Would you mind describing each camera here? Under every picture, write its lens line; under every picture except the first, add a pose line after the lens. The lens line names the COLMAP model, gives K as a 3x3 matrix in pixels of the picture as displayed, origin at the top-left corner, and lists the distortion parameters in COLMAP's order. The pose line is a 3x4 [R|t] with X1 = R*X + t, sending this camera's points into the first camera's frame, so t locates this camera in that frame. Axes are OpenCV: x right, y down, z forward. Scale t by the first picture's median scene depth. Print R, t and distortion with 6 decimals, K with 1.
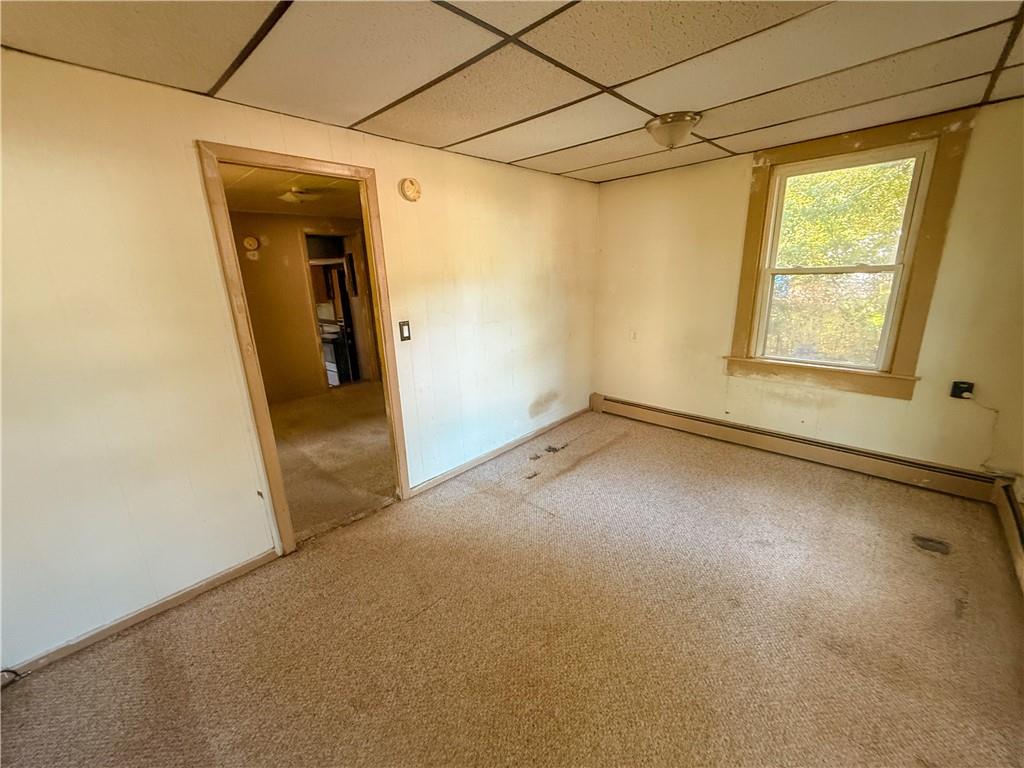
lens RADIAL K [[409.7, 0, 506.7], [0, 409.7, 383.8], [0, 0, 1]] dist [0.000124, 0.000248]
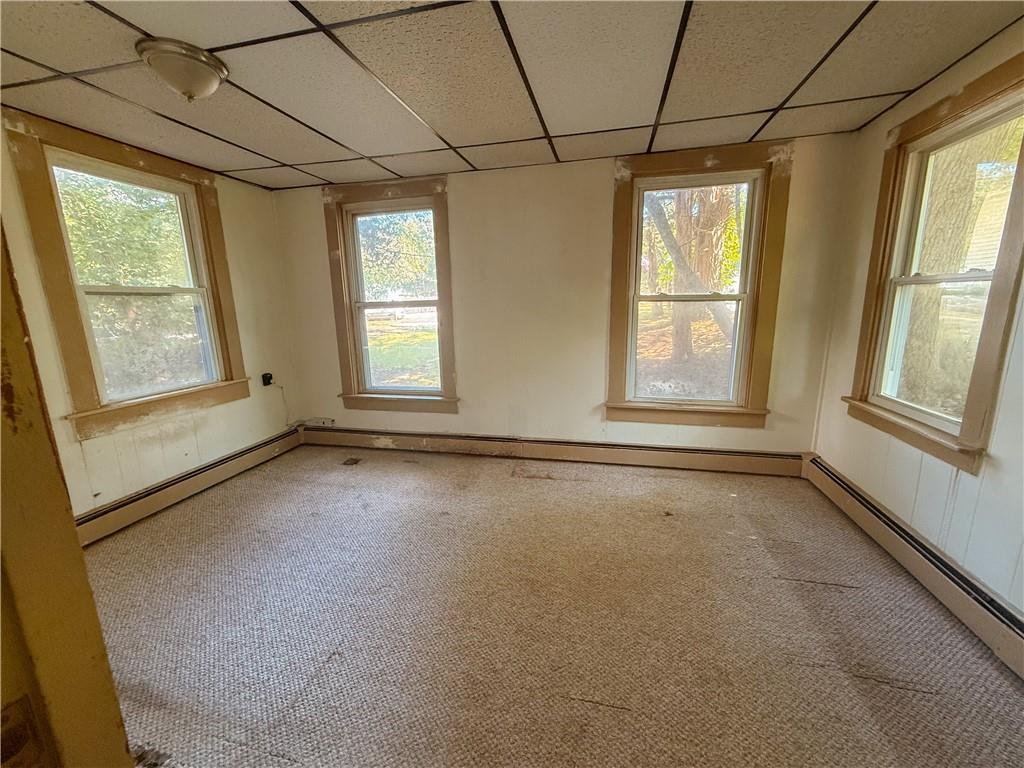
lens RADIAL K [[409.7, 0, 511.2], [0, 409.7, 383.1], [0, 0, 1]] dist [0.000124, 0.000248]
pose [[-0.516372, -0.117896, 0.848210, -0.473966], [0.266880, 0.918997, 0.290206, -0.146367], [-0.813717, 0.376224, -0.443080, 0.887955]]
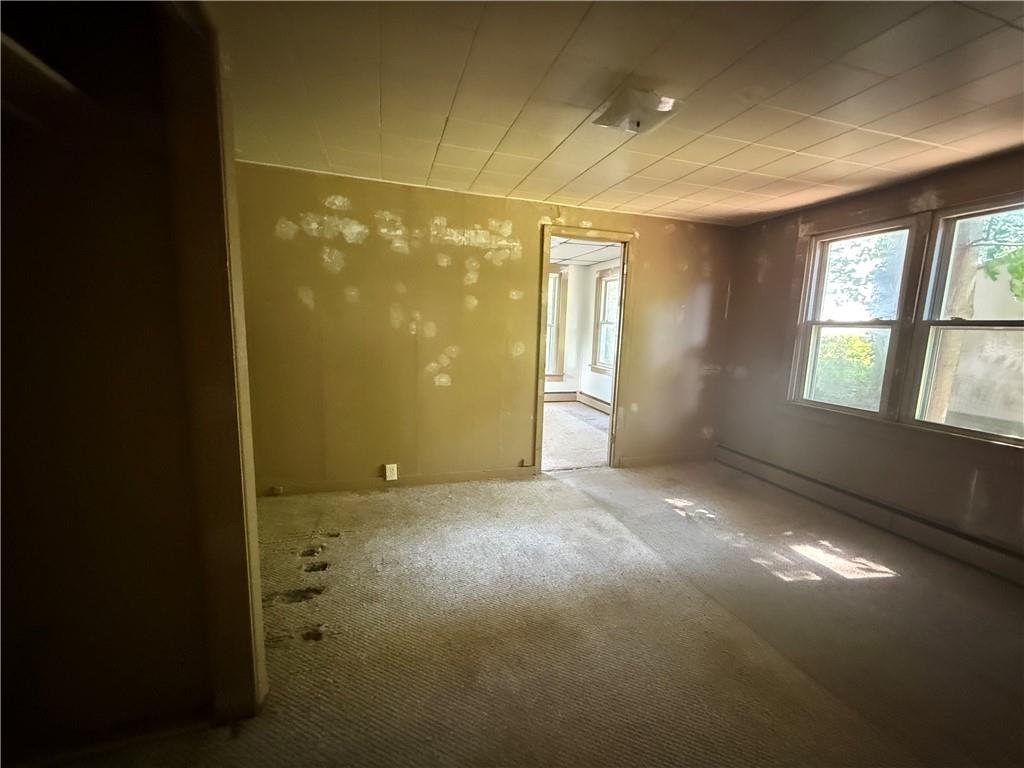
lens RADIAL K [[409.7, 0, 510.9], [0, 409.7, 383.4], [0, 0, 1]] dist [0.000124, 0.000248]
pose [[-0.872777, -0.061727, 0.484200, -0.724080], [0.131134, 0.925854, 0.354399, -0.356618], [-0.470175, 0.372807, -0.799969, 1.662955]]
